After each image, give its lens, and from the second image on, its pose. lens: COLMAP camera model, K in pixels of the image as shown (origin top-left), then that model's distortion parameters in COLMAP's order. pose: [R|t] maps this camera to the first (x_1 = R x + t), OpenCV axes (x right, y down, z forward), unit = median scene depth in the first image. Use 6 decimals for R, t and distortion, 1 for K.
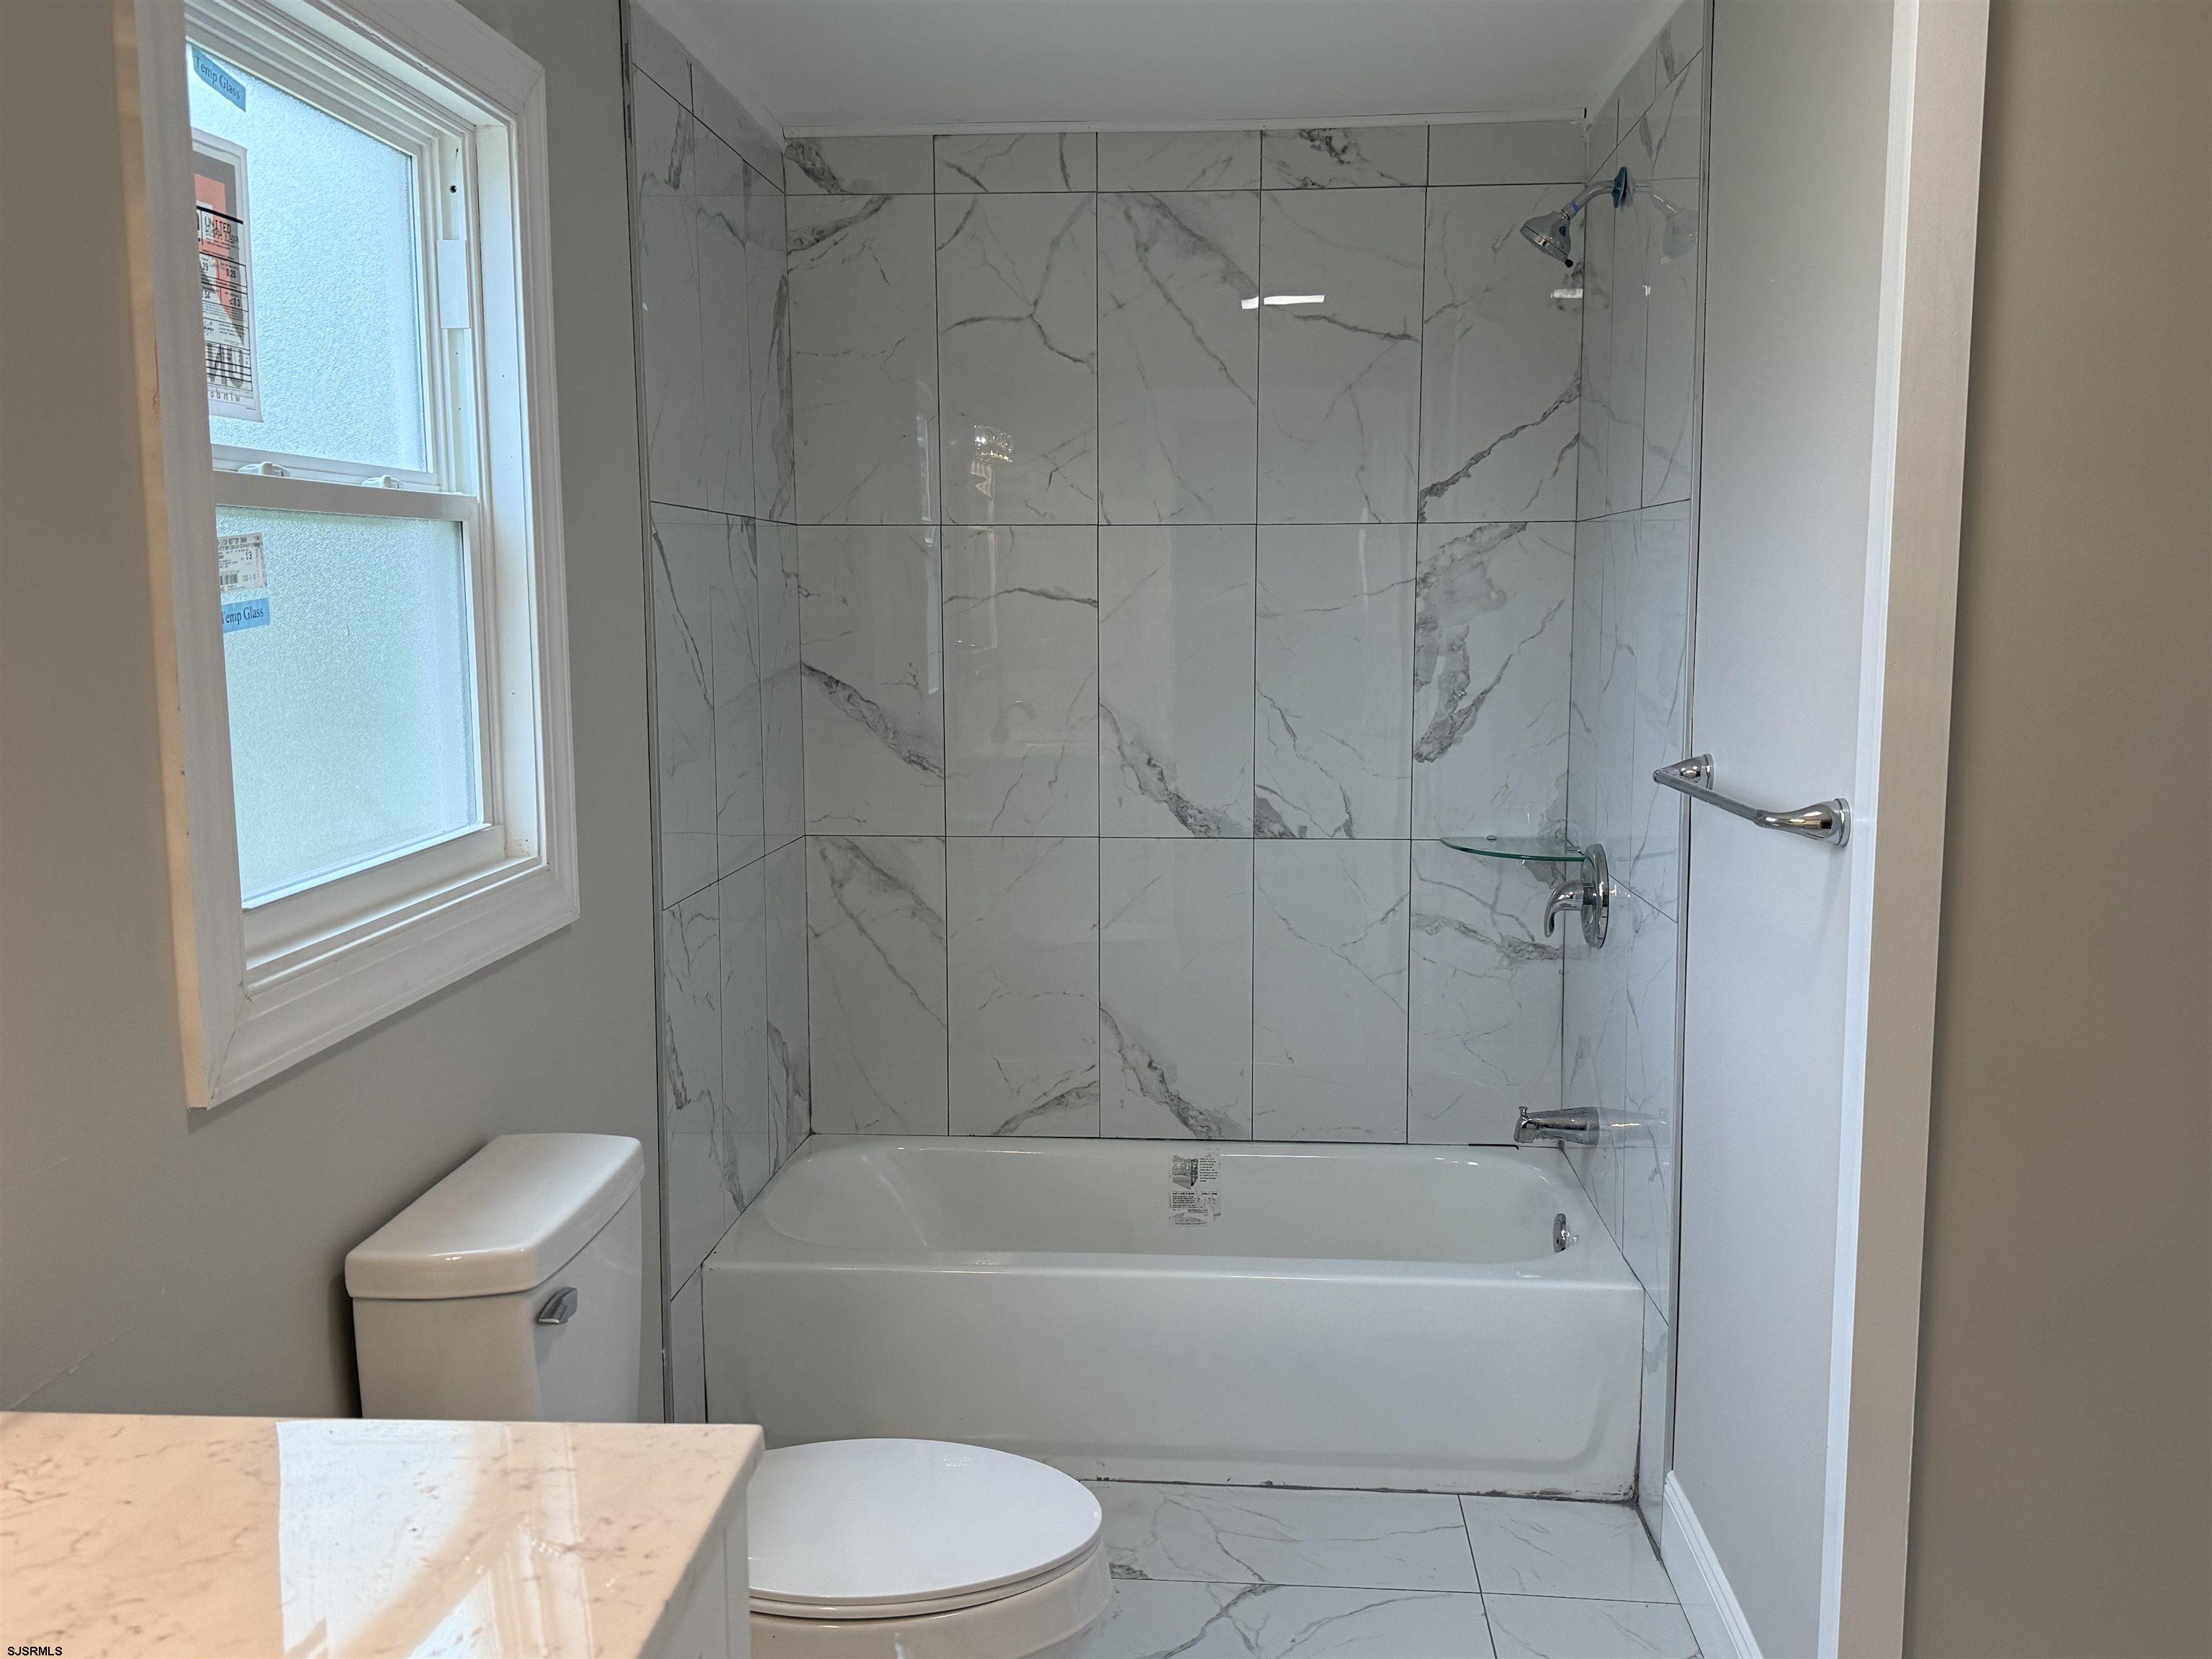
lens RADIAL K [[1925.6, 0, 1112.9], [0, 1925.6, 836.3], [0, 0, 1]] dist [0.103579, -0.163527]
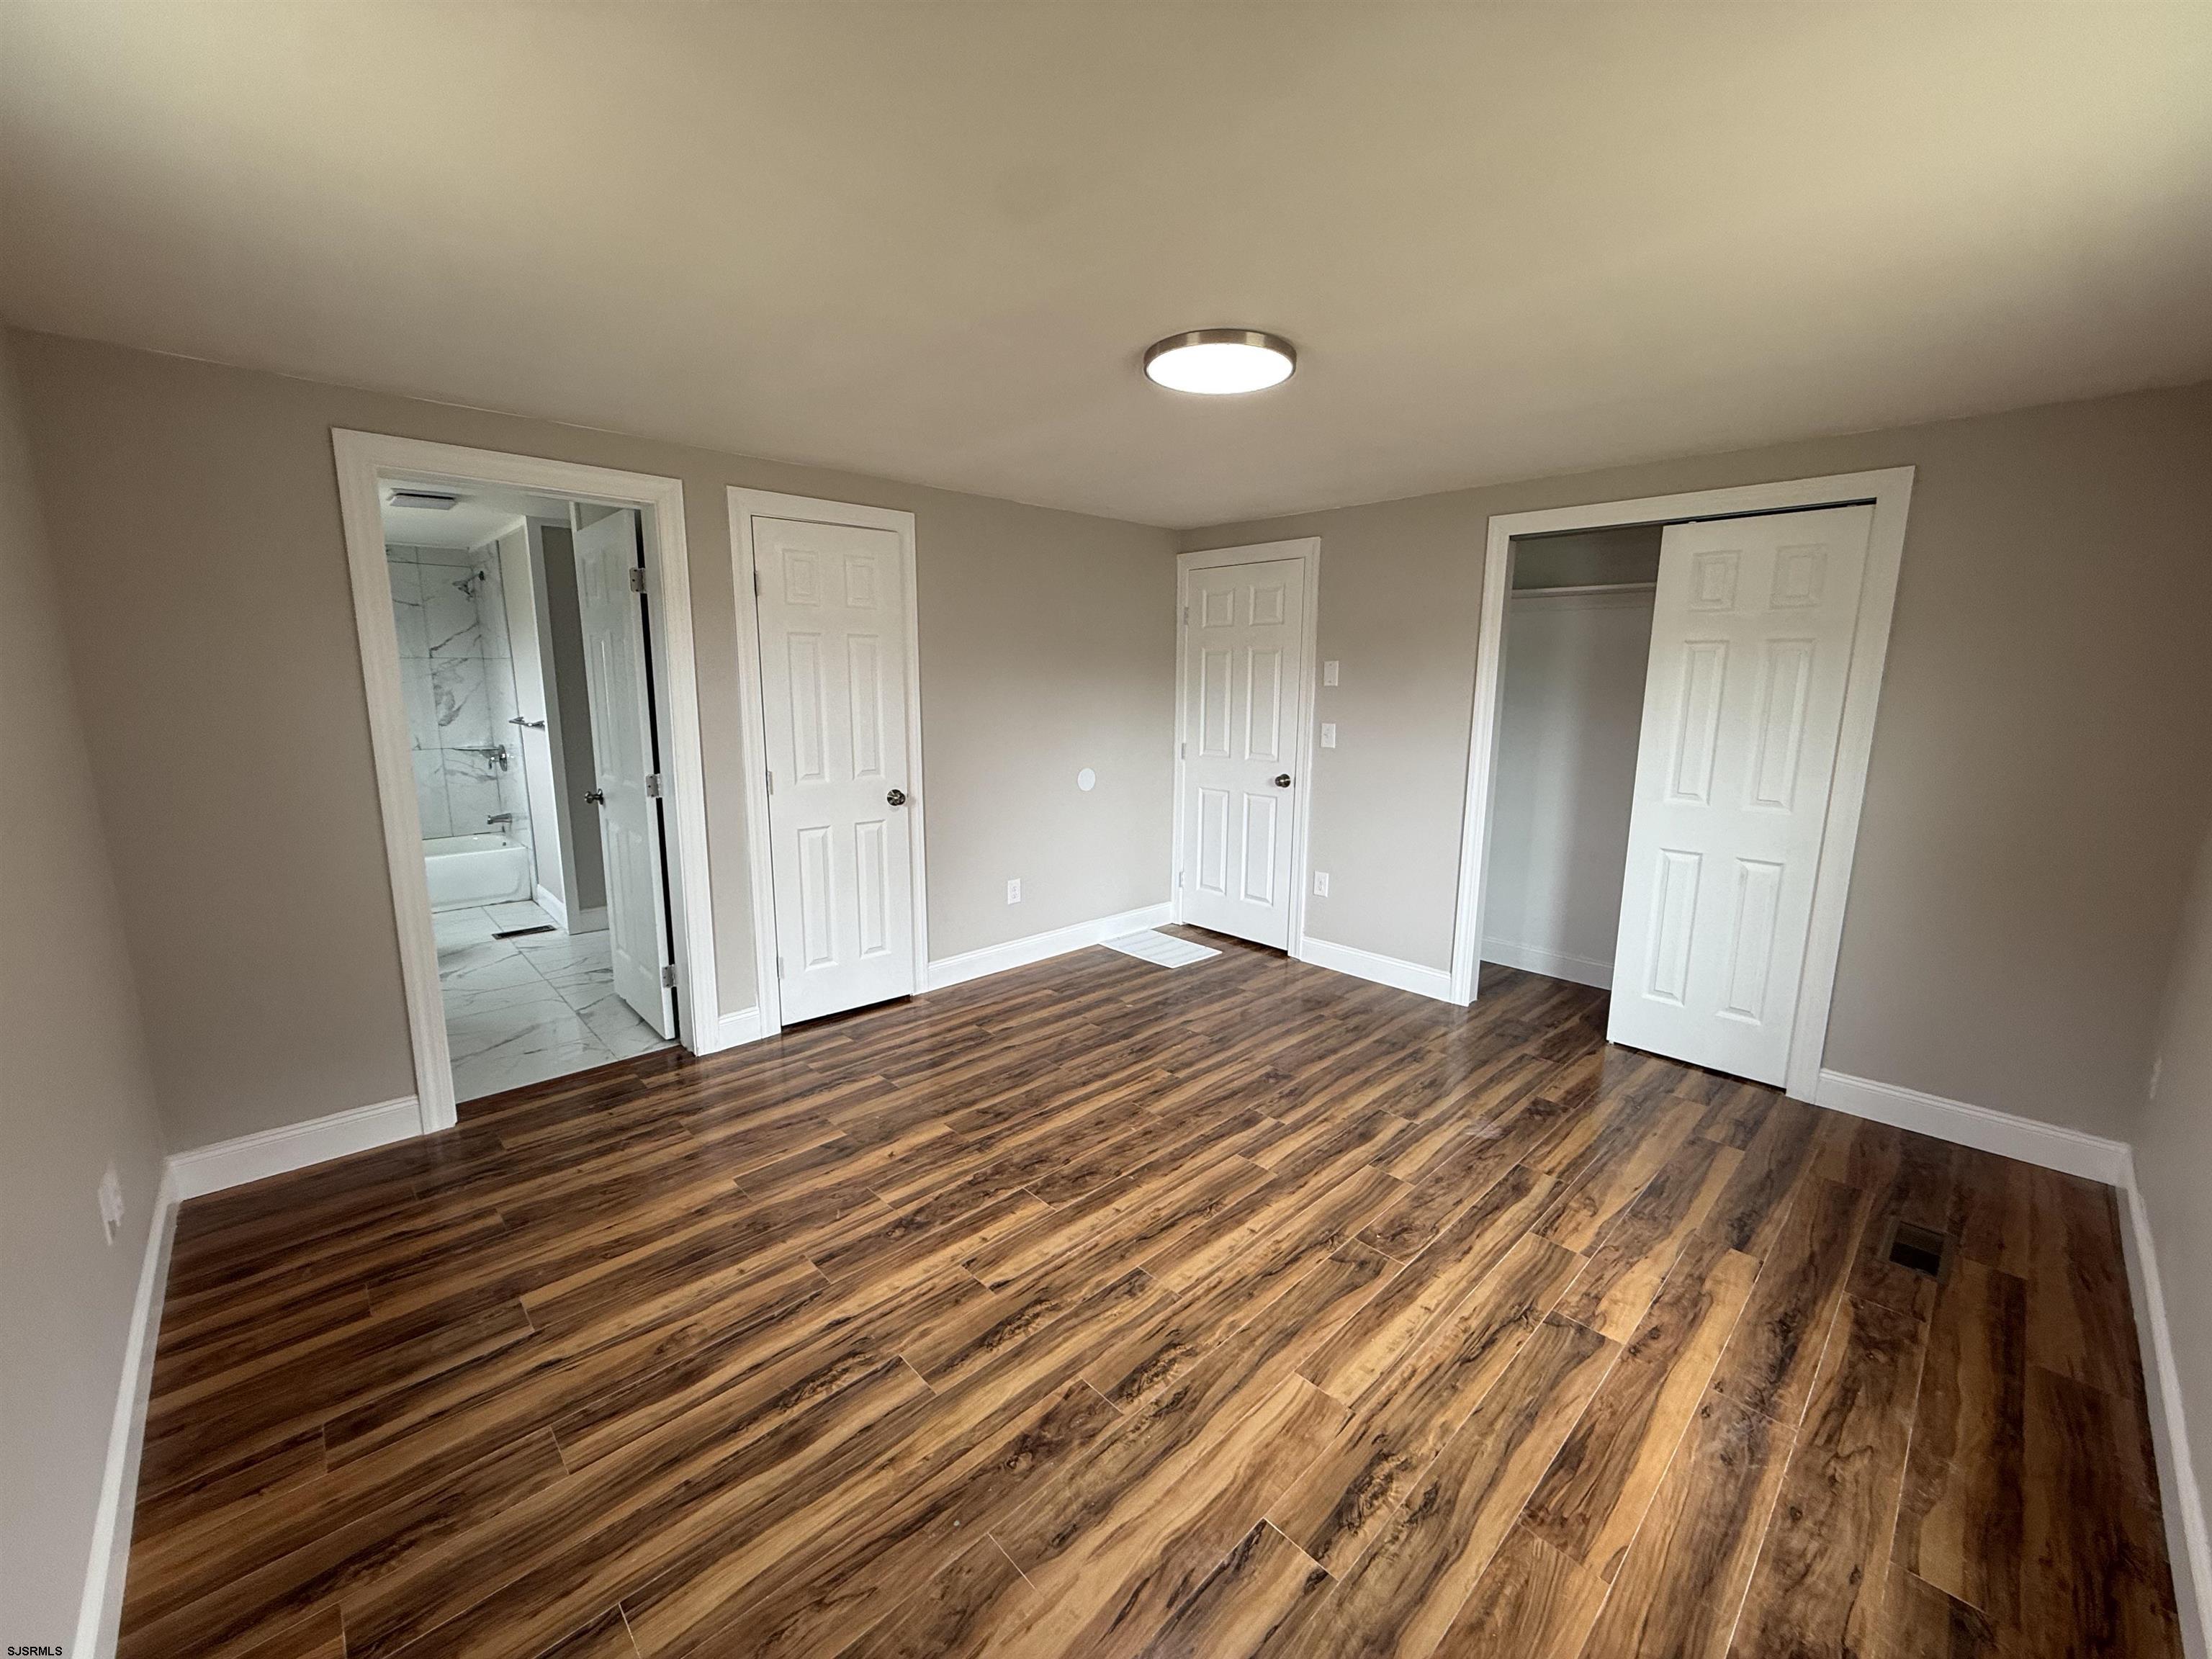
lens RADIAL K [[878.7, 0, 1101.8], [0, 878.7, 833.1], [0, 0, 1]] dist [-0.003633, 0.000902]
pose [[0.682827, -0.125308, 0.719754, -0.236770], [0.083665, 0.992112, 0.093353, 0.128803], [-0.725774, -0.003526, 0.687924, -1.188259]]
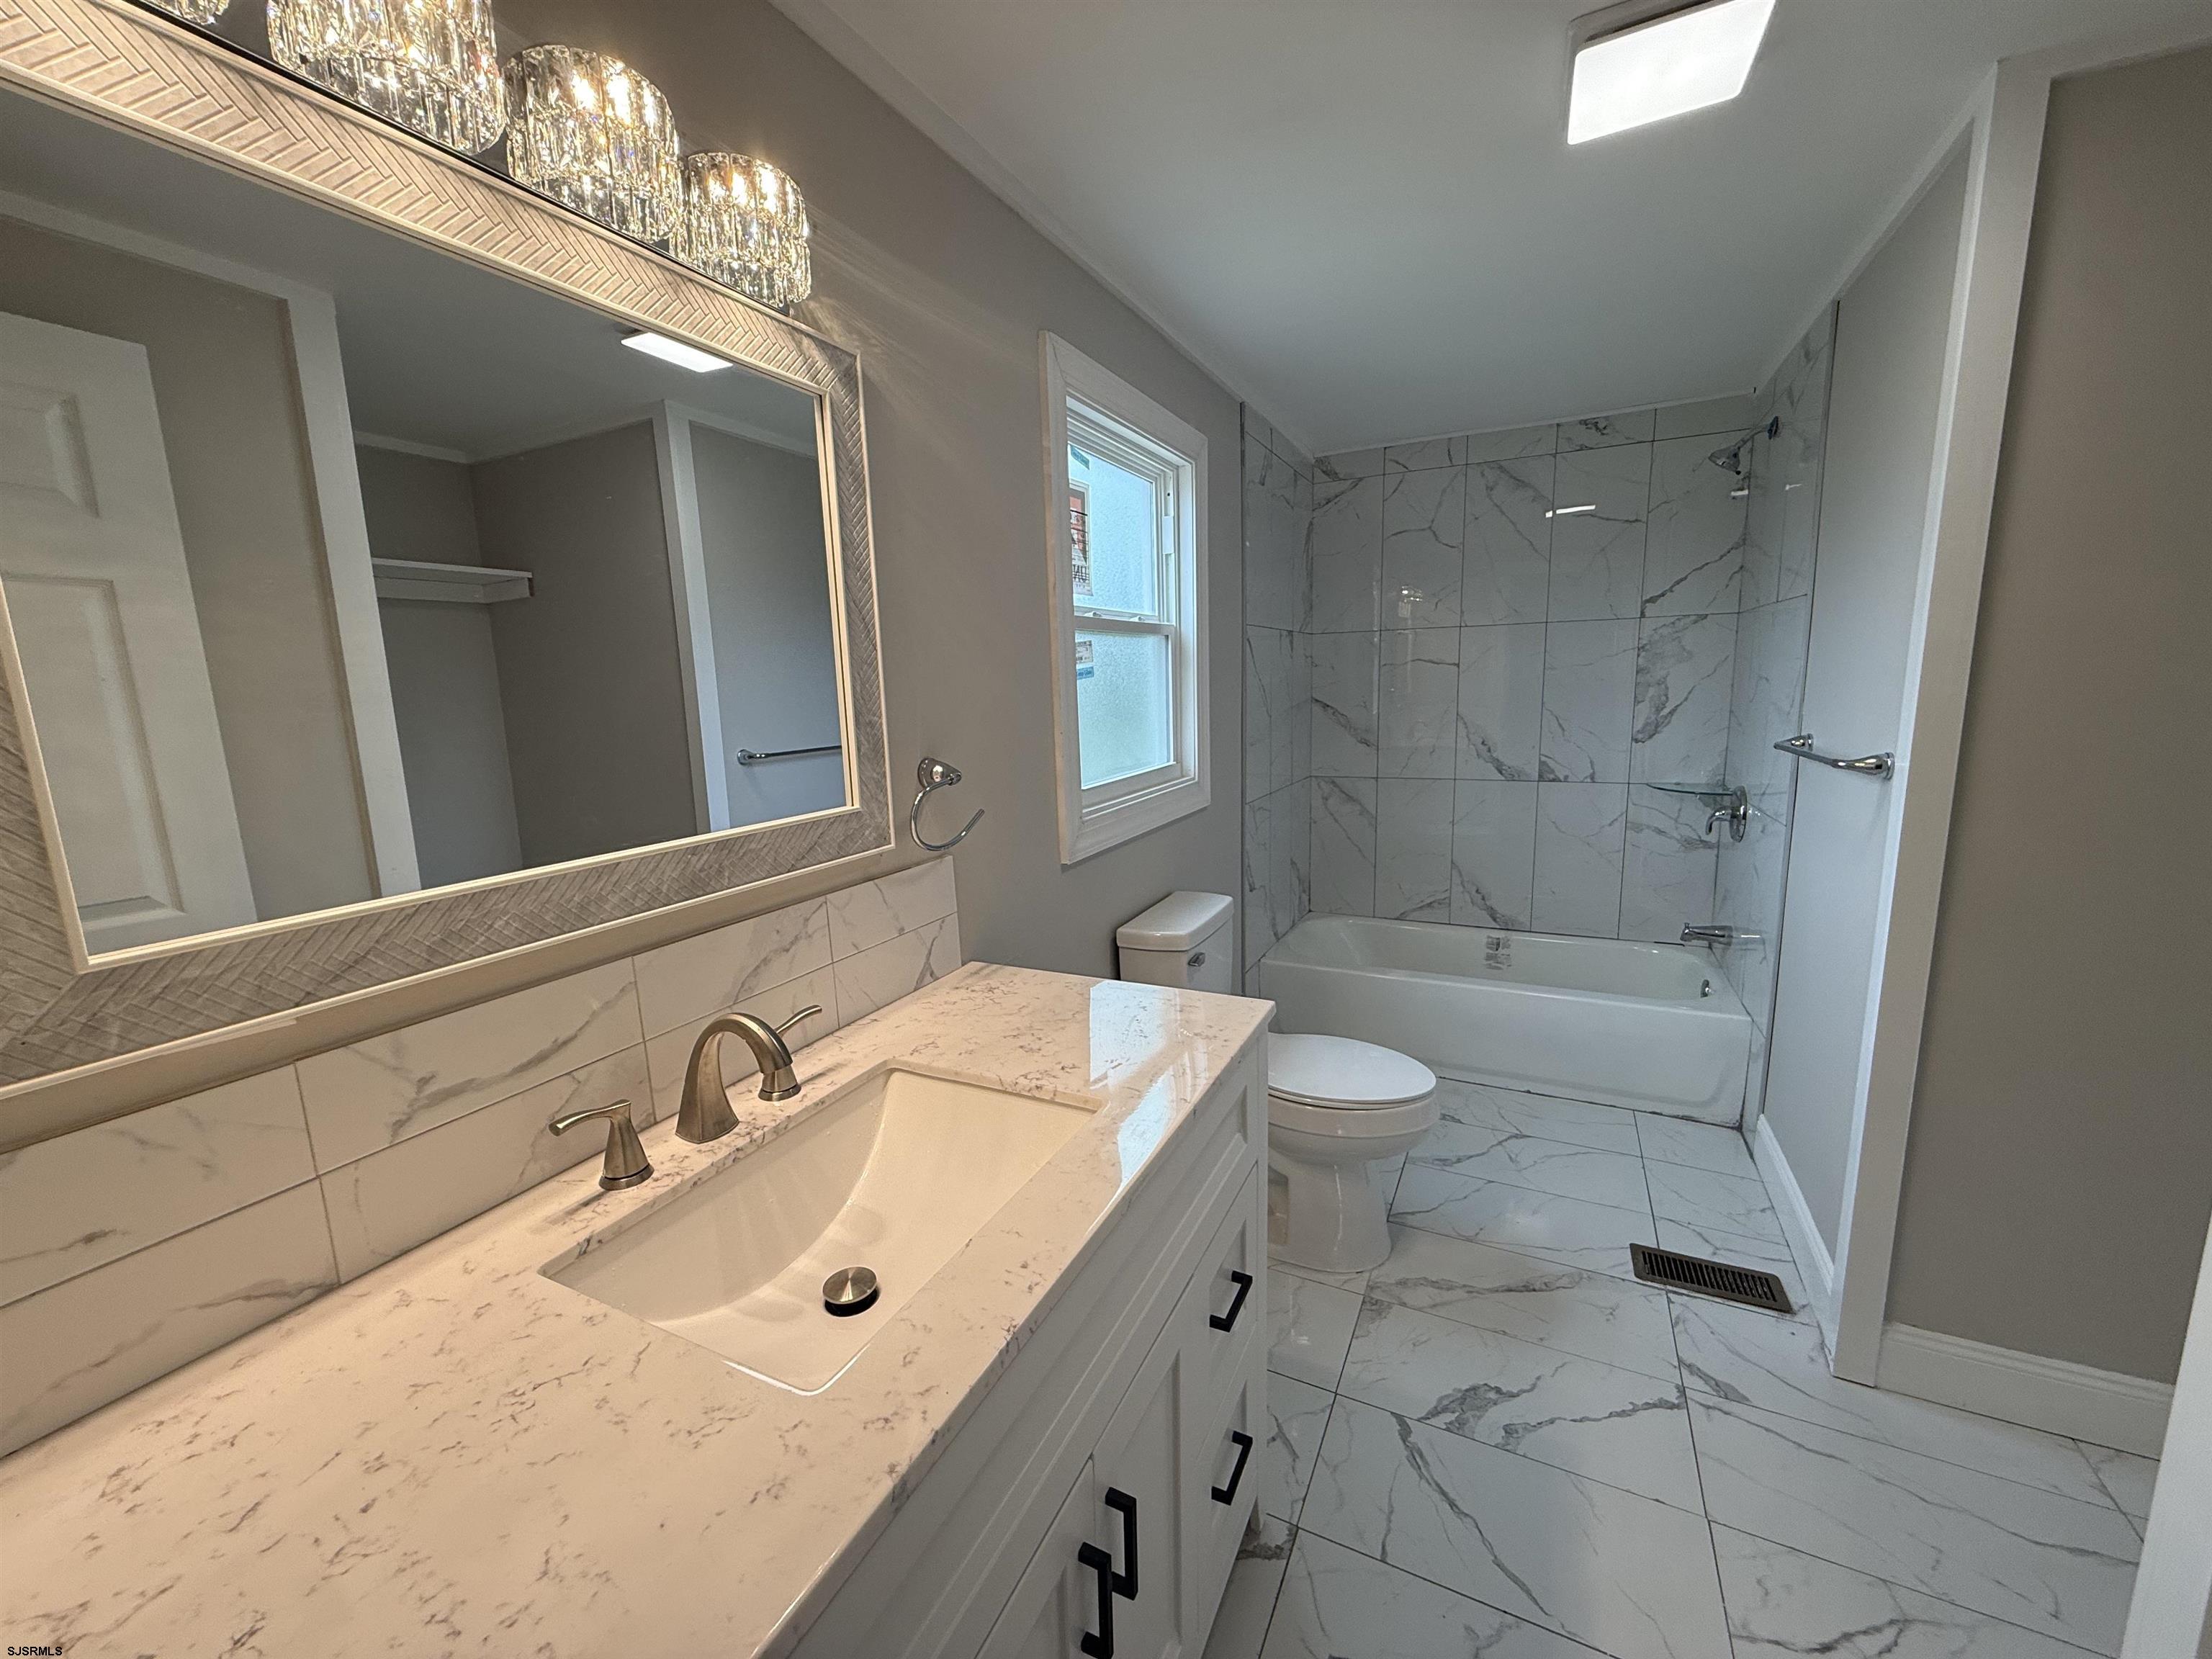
lens RADIAL K [[878.7, 0, 1098.7], [0, 878.7, 831.2], [0, 0, 1]] dist [-0.003633, 0.000902]
pose [[0.920343, 0.039277, -0.389135, 0.011731], [-0.020140, 0.998384, 0.053140, 0.016259], [0.390594, -0.041070, 0.919647, -0.023895]]
